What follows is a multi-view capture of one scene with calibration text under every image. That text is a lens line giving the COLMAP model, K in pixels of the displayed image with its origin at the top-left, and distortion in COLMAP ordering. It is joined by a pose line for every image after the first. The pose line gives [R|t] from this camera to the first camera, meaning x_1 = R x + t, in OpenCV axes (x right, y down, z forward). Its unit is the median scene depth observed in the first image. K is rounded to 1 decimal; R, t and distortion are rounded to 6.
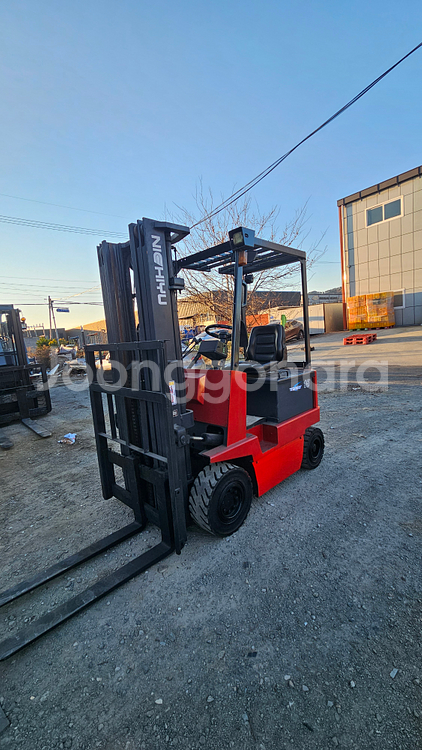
lens RADIAL K [[307.2, 0, 209.3], [0, 307.2, 373.9], [0, 0, 1]] dist [-0.000114, 0.000051]
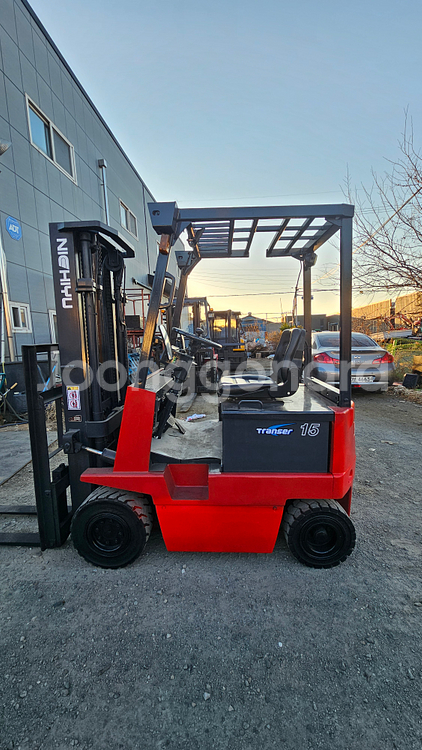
lens RADIAL K [[307.2, 0, 211.1], [0, 307.2, 374.3], [0, 0, 1]] dist [-0.000114, 0.000051]
pose [[0.678832, 0.154263, -0.717907, 0.904755], [-0.120703, 0.987827, 0.098129, -0.167993], [0.724305, 0.020040, 0.689188, 0.656539]]
